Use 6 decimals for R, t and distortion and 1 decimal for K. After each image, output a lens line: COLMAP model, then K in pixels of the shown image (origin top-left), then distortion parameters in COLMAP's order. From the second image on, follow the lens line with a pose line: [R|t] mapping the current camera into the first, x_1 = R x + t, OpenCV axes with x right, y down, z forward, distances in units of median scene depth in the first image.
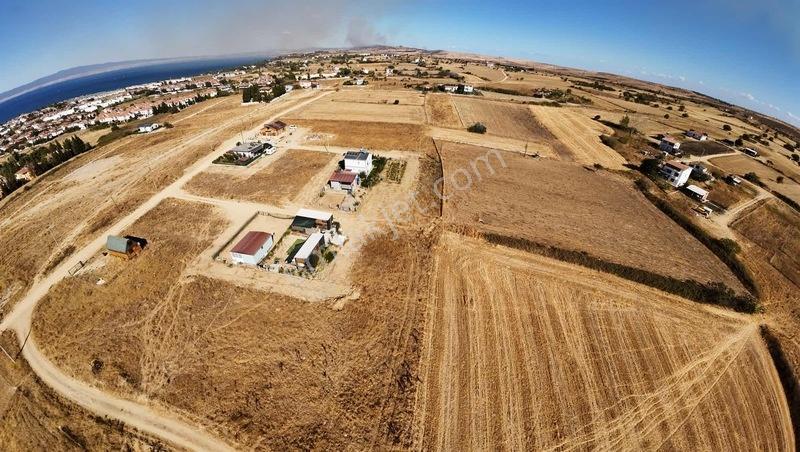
lens RADIAL K [[276.8, 0, 401.3], [0, 276.8, 223.9], [0, 0, 1]] dist [-0.122047, 0.010407]
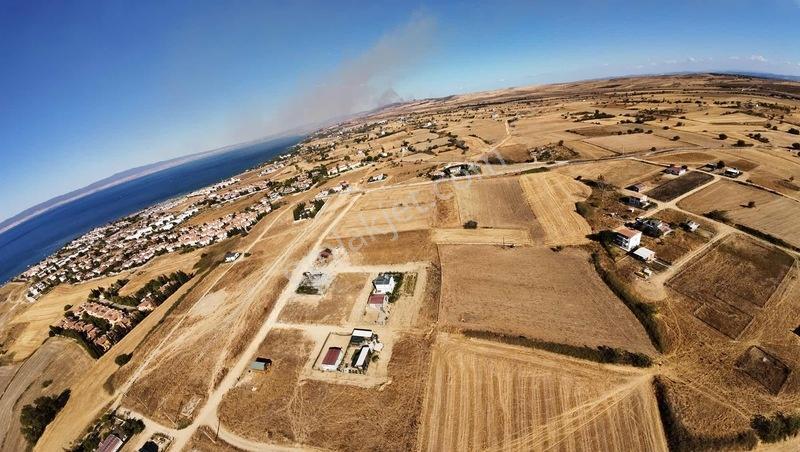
lens RADIAL K [[276.8, 0, 402.5], [0, 276.8, 224.2], [0, 0, 1]] dist [-0.122047, 0.010407]
pose [[0.974437, -0.182241, -0.131379, 0.227917], [0.158389, 0.972007, -0.173537, -0.296588], [0.159327, 0.148292, 0.976025, -0.600229]]
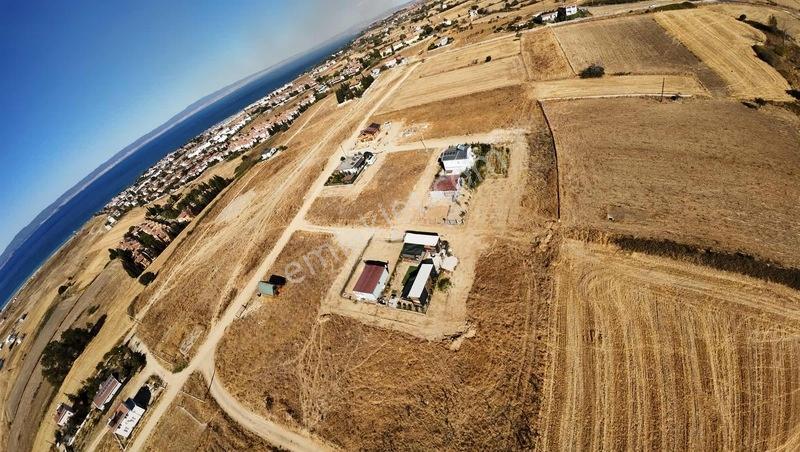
lens RADIAL K [[276.8, 0, 403.0], [0, 276.8, 224.0], [0, 0, 1]] dist [-0.122047, 0.010407]
pose [[0.901064, -0.122888, -0.415911, 0.041177], [0.188963, 0.974442, 0.121469, -0.179958], [0.390354, -0.188043, 0.901257, 0.055719]]
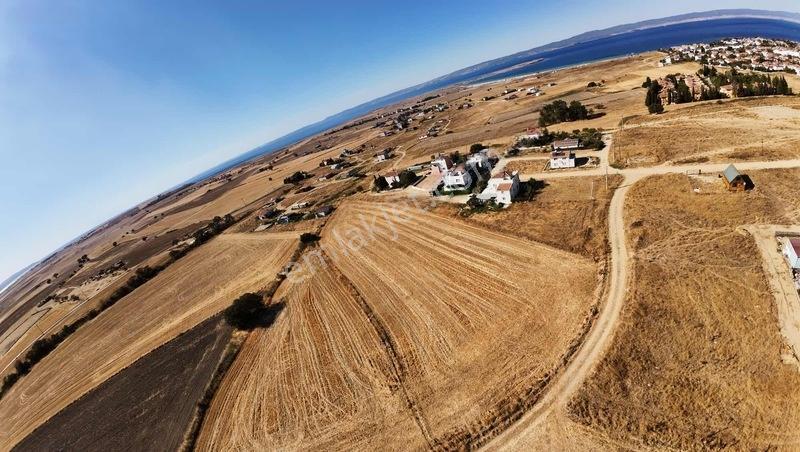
lens RADIAL K [[276.8, 0, 398.8], [0, 276.8, 223.1], [0, 0, 1]] dist [-0.122047, 0.010407]
pose [[-0.473236, 0.481252, -0.737865, 0.261257], [-0.203874, 0.755022, 0.623199, -0.032452], [0.857020, 0.445352, -0.259189, 0.010169]]
